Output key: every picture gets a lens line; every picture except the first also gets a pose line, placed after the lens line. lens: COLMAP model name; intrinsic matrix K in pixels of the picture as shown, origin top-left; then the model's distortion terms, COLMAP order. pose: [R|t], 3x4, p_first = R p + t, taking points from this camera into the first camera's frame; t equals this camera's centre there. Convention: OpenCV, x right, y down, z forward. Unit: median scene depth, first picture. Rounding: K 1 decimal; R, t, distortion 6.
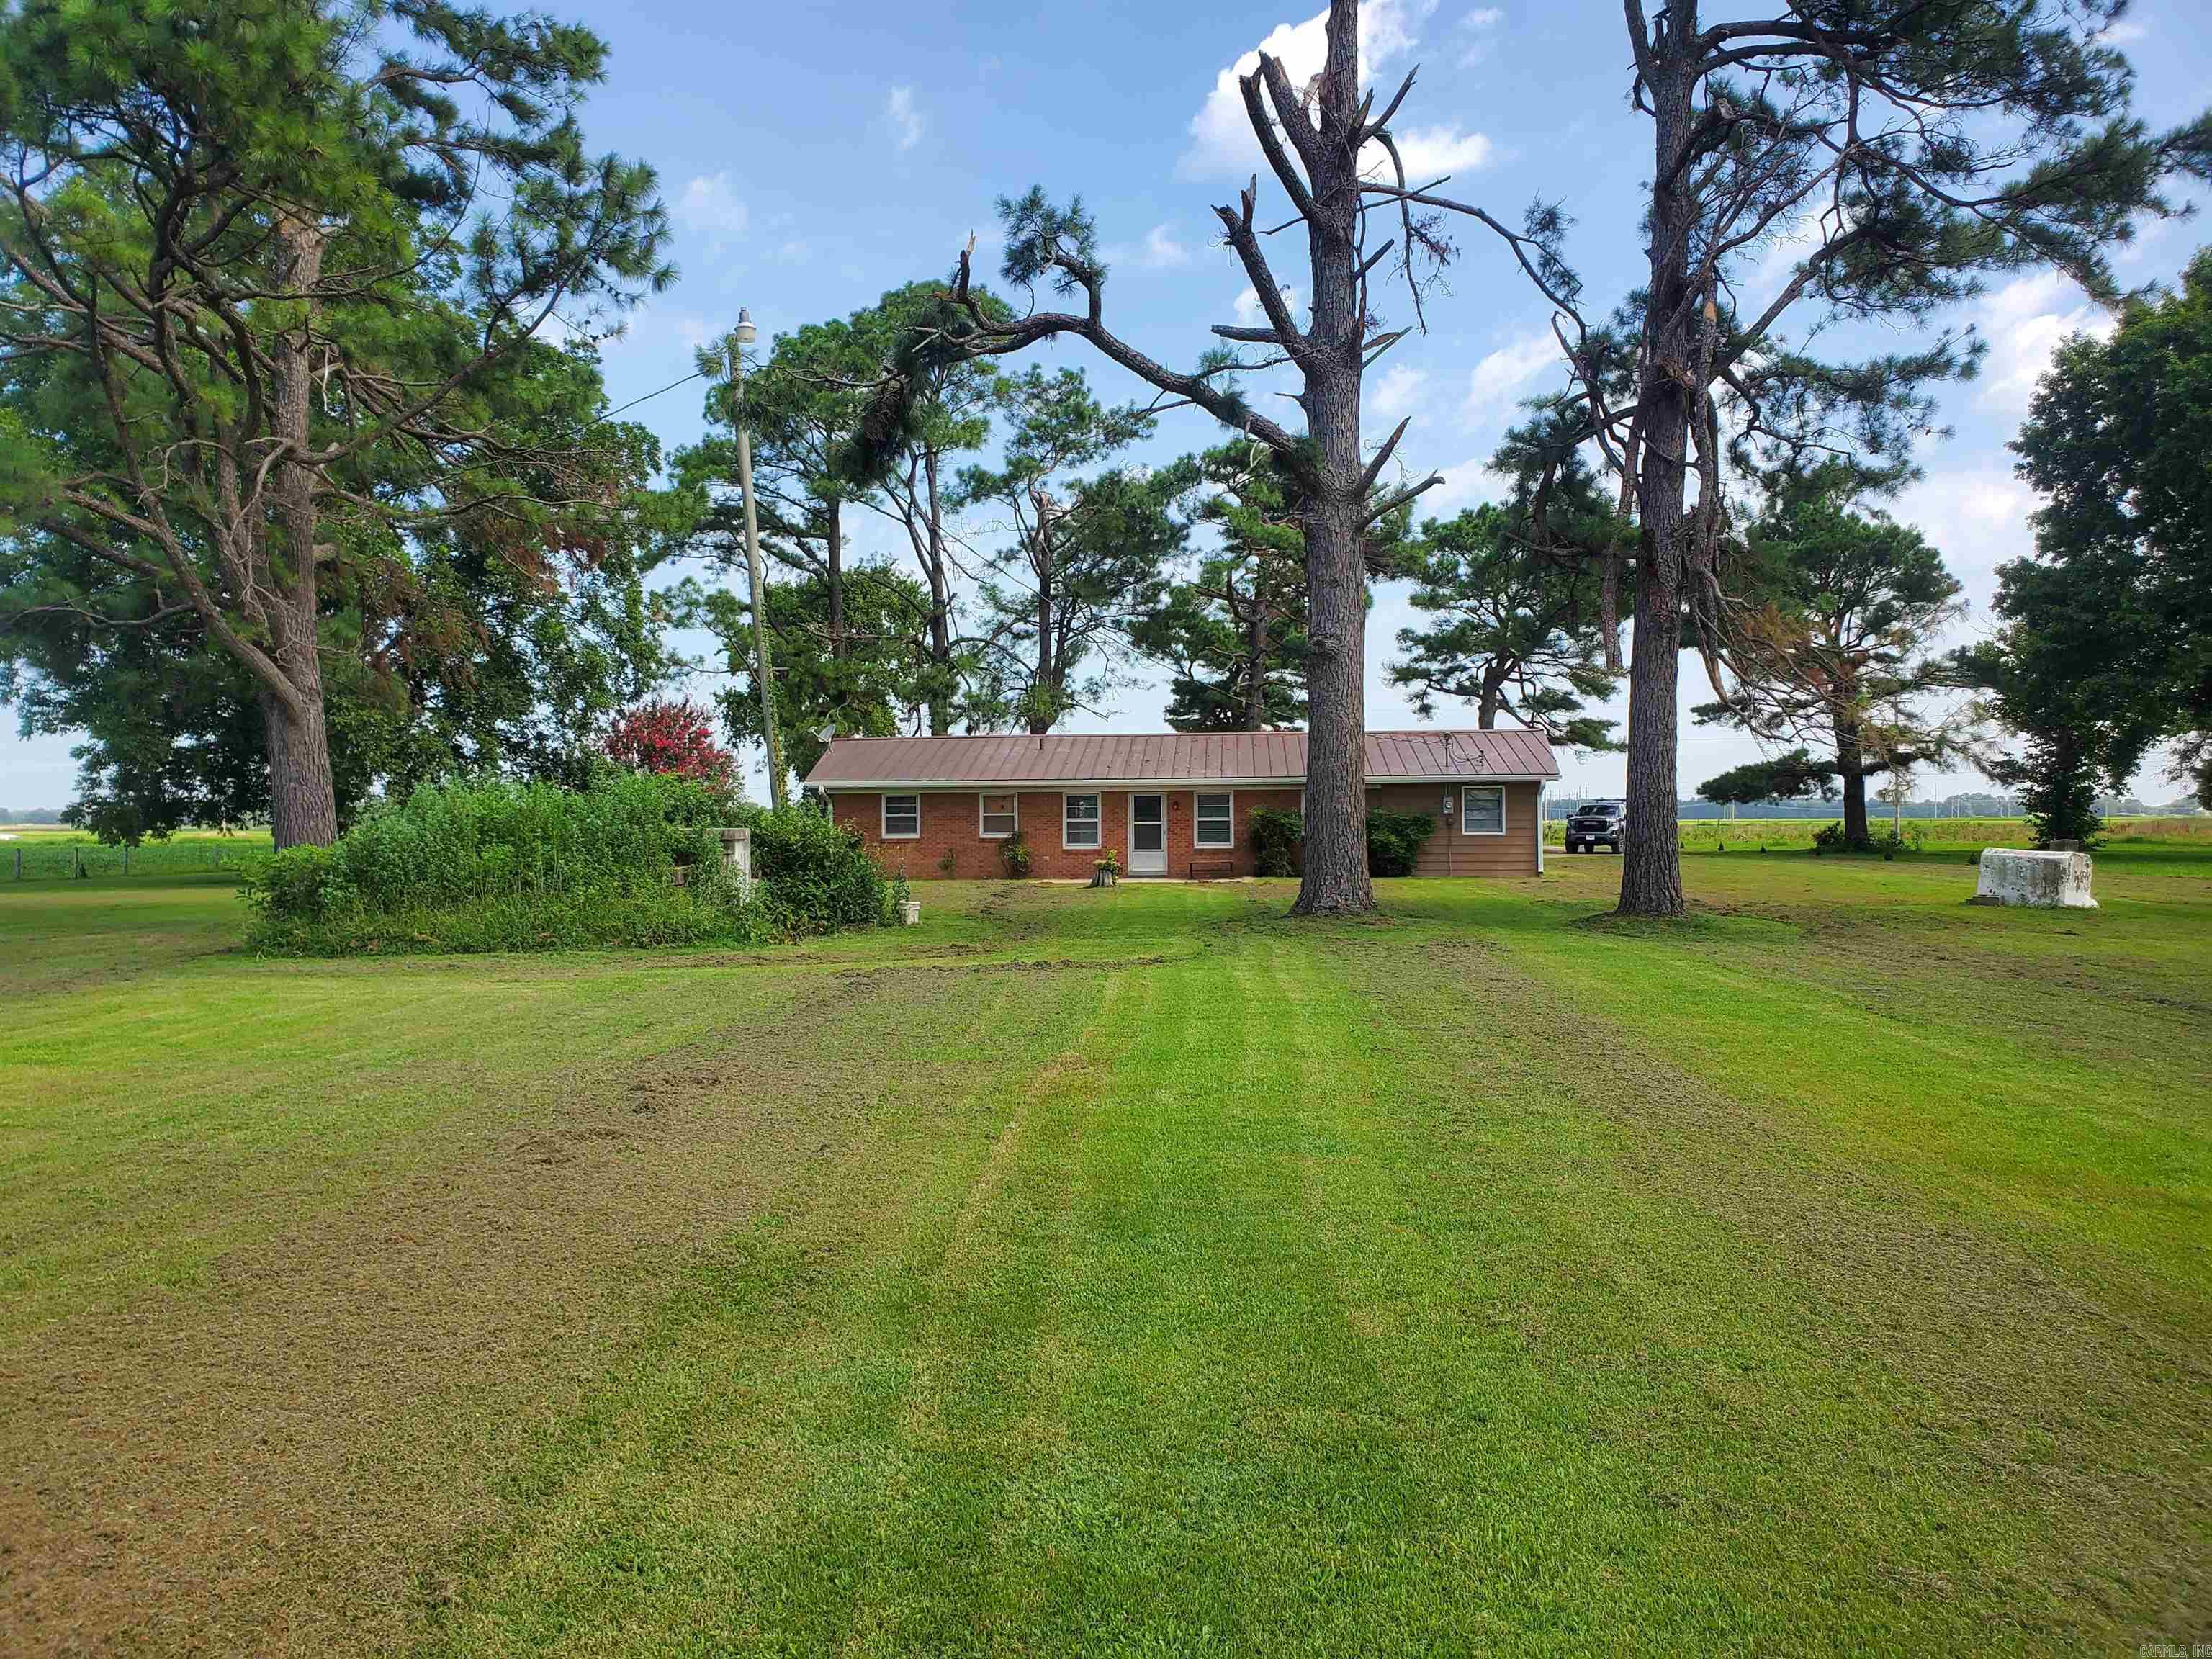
lens RADIAL K [[1693.5, 0, 1040.5], [0, 1693.5, 833.4], [0, 0, 1]] dist [0.114034, -0.223903]
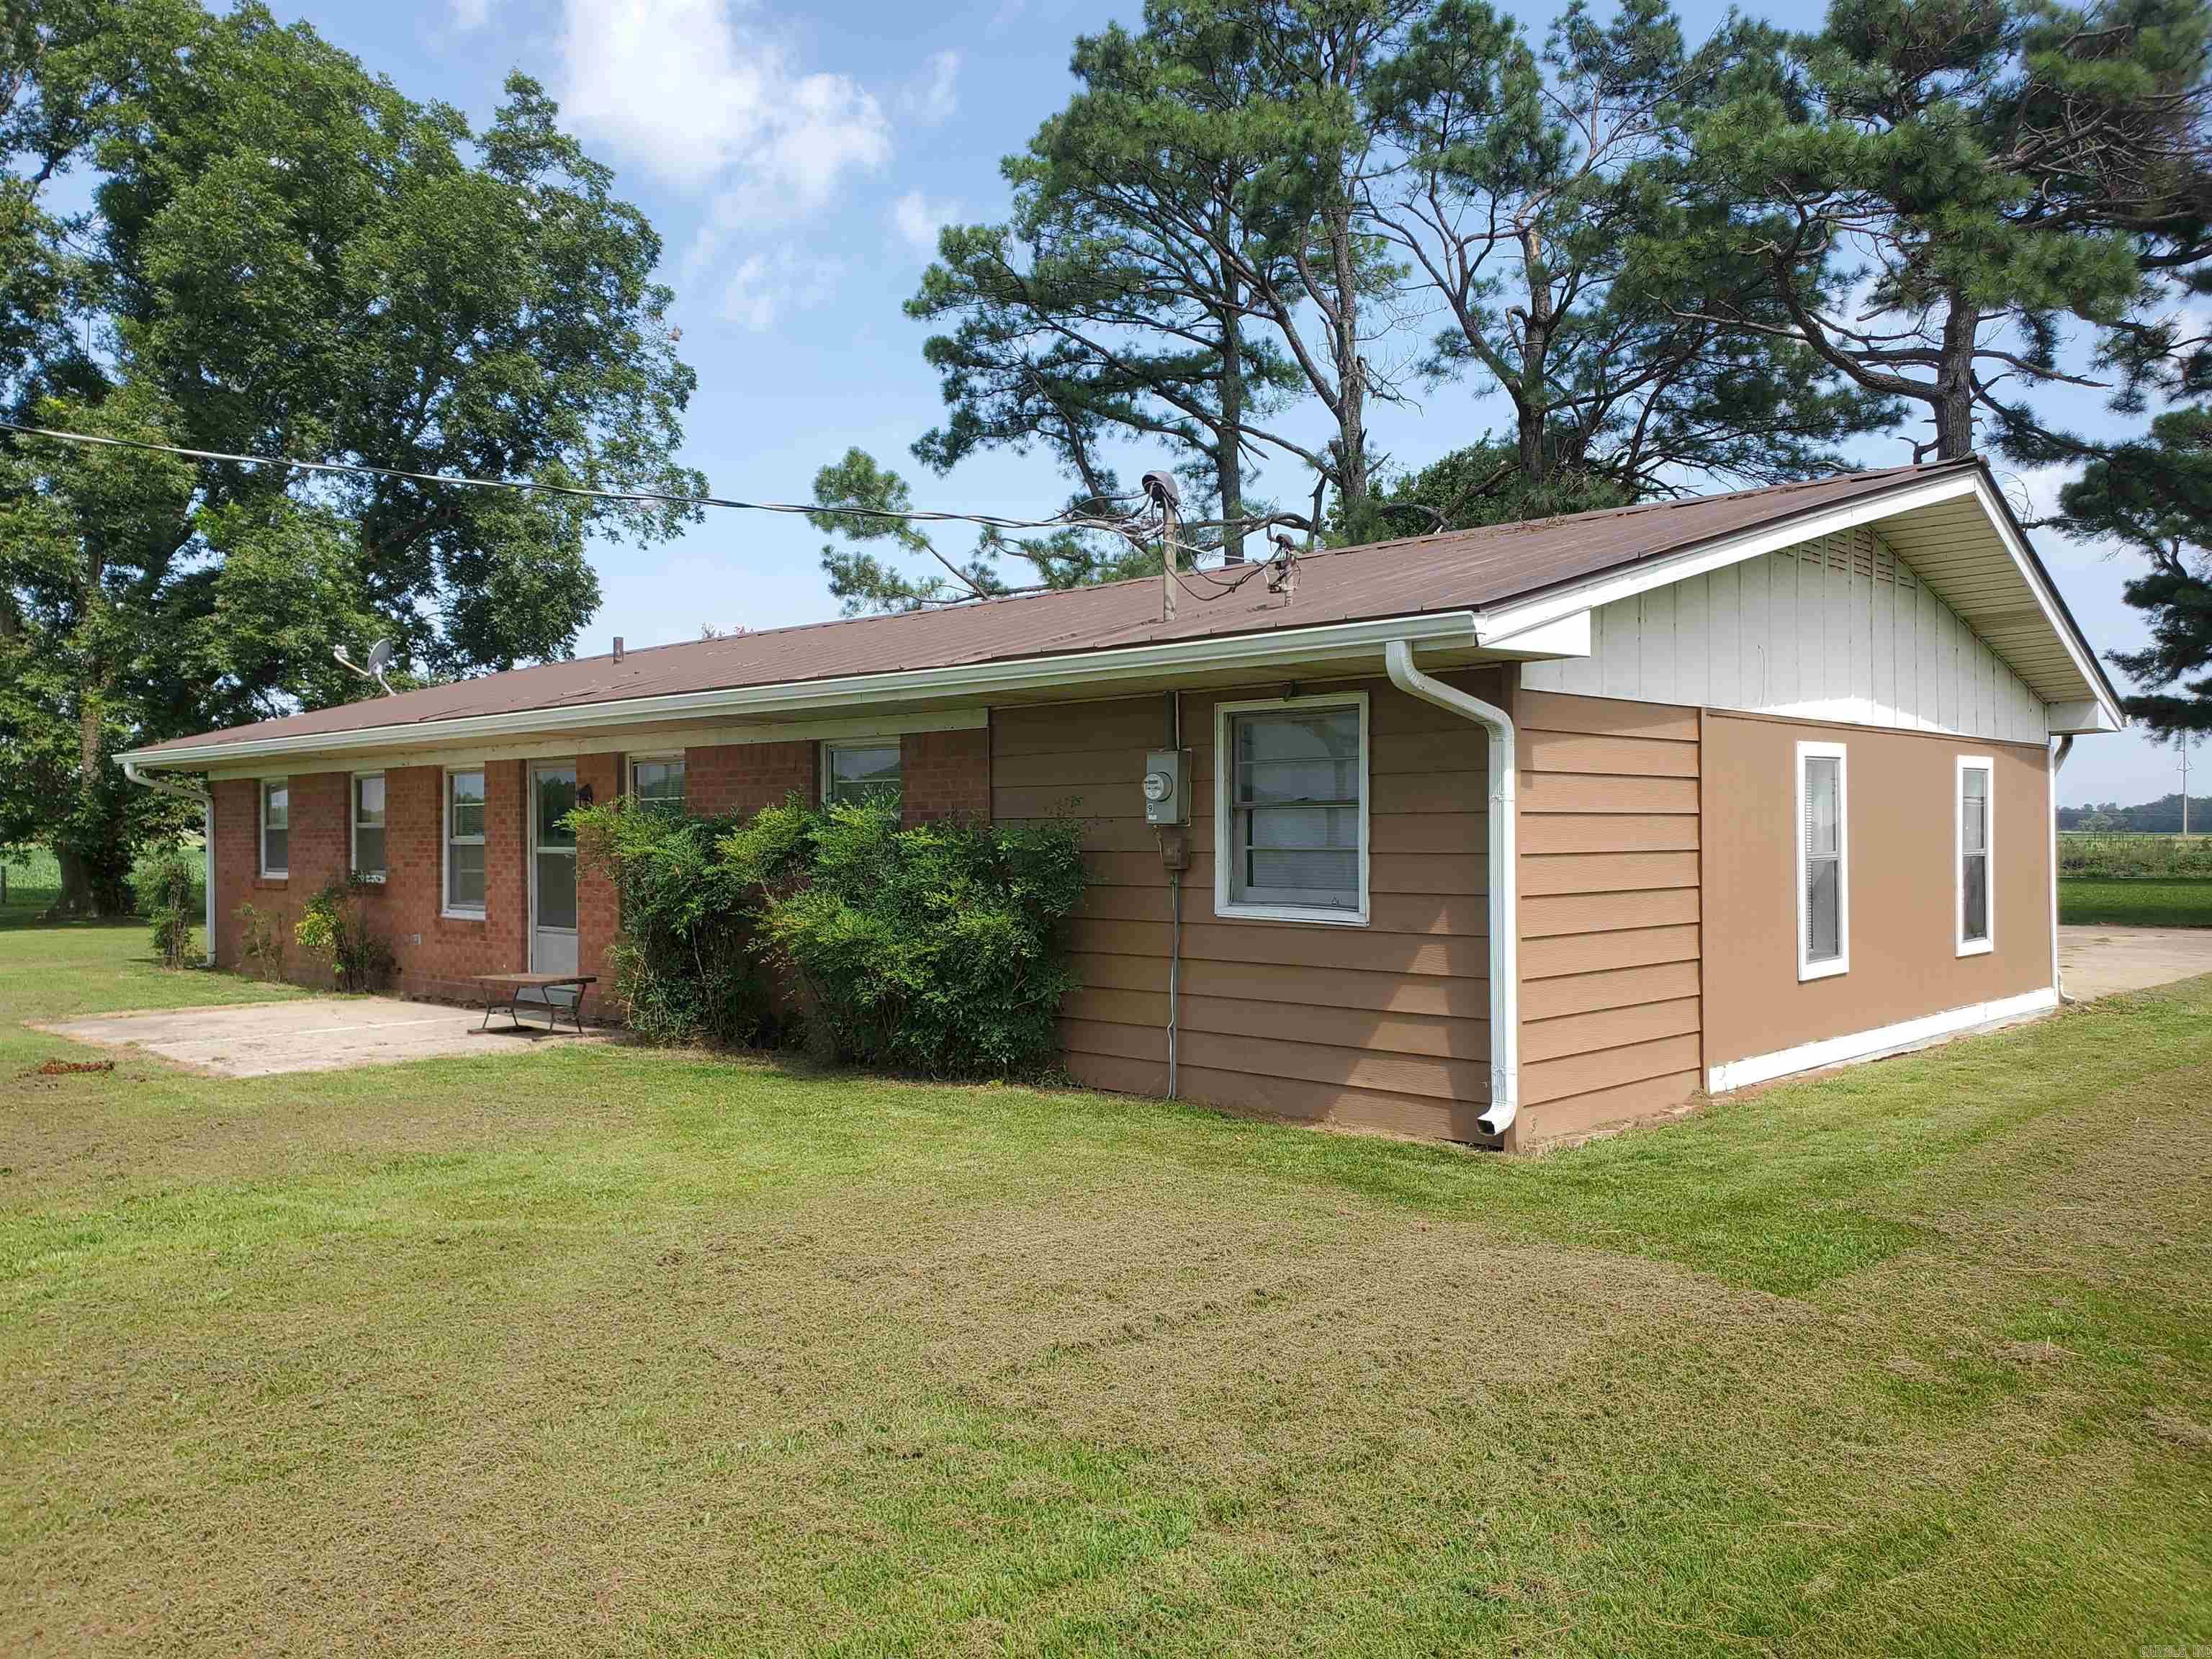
lens RADIAL K [[1756.8, 0, 1031.4], [0, 1756.8, 831.7], [0, 0, 1]] dist [0.013626, 0.005378]
pose [[0.787828, 0.002597, -0.615889, 0.225937], [-0.006656, 0.999969, -0.004298, -0.005694], [0.615859, 0.007485, 0.787821, 0.488486]]
